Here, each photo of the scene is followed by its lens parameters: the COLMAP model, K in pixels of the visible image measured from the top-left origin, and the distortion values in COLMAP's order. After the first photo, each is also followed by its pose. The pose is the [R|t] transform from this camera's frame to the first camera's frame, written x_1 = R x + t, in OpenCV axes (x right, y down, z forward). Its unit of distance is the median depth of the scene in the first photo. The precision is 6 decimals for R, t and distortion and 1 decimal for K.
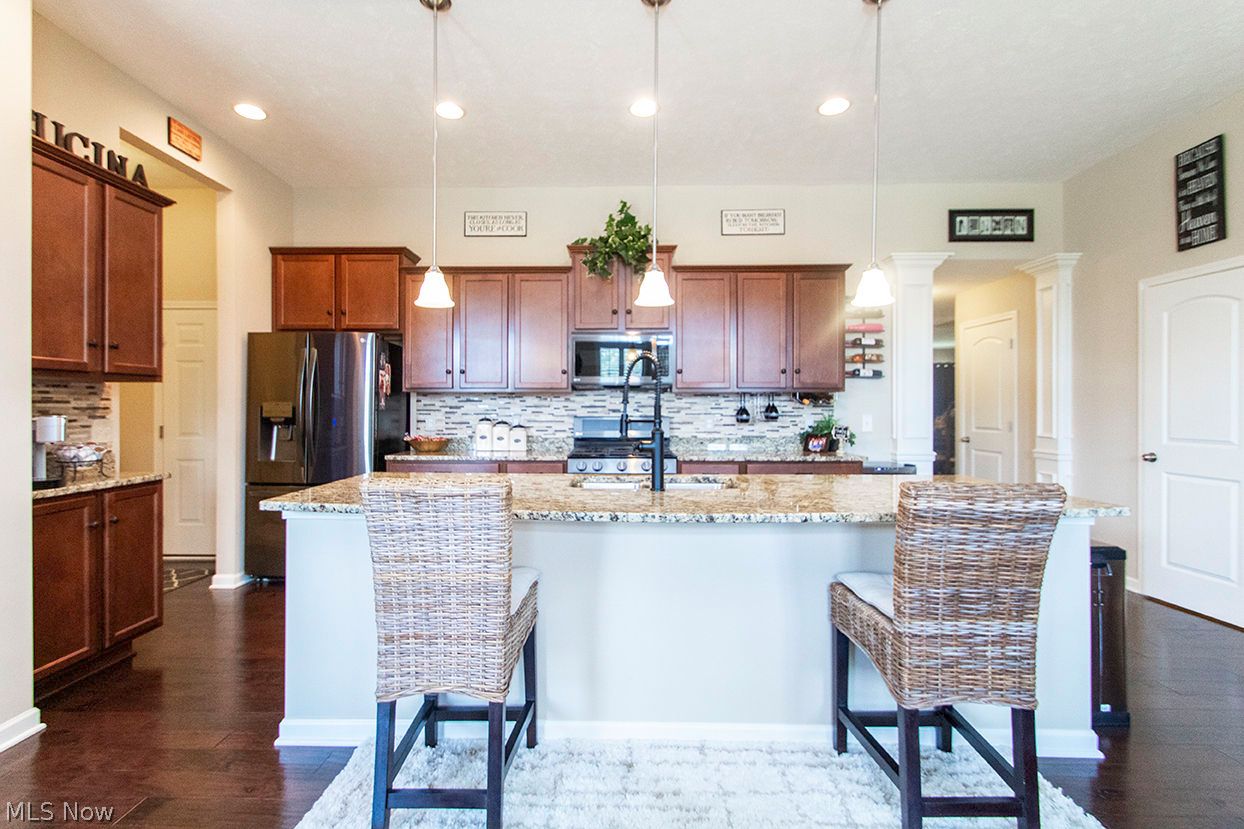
lens RADIAL K [[592.8, 0, 612.9], [0, 592.8, 413.9], [0, 0, 1]] dist [-0.003884, 0.000319]
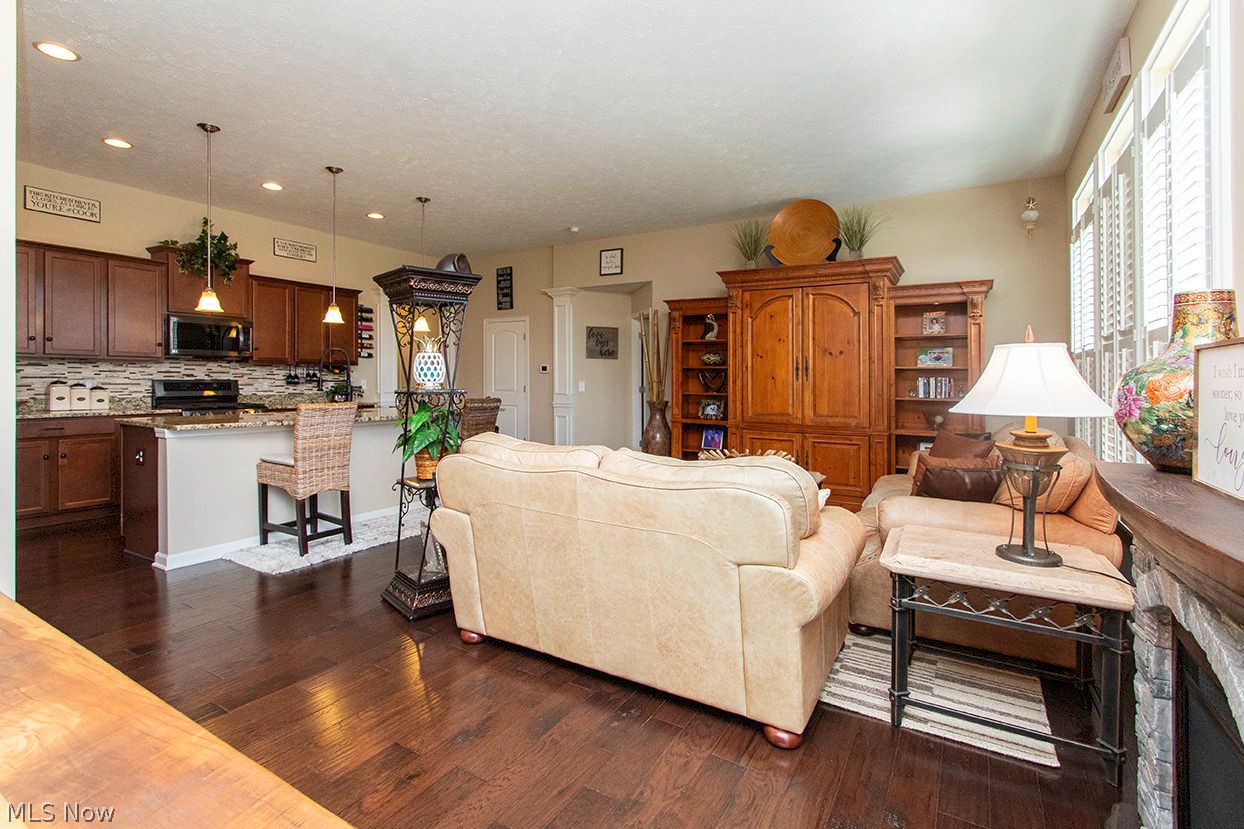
lens RADIAL K [[592.8, 0, 598.4], [0, 592.8, 380.2], [0, 0, 1]] dist [-0.003884, 0.000319]
pose [[0.525662, 0.001789, 0.850692, -0.667926], [-0.000454, 0.999998, -0.001822, 0.007428], [-0.850693, 0.000572, 0.525662, -0.463243]]
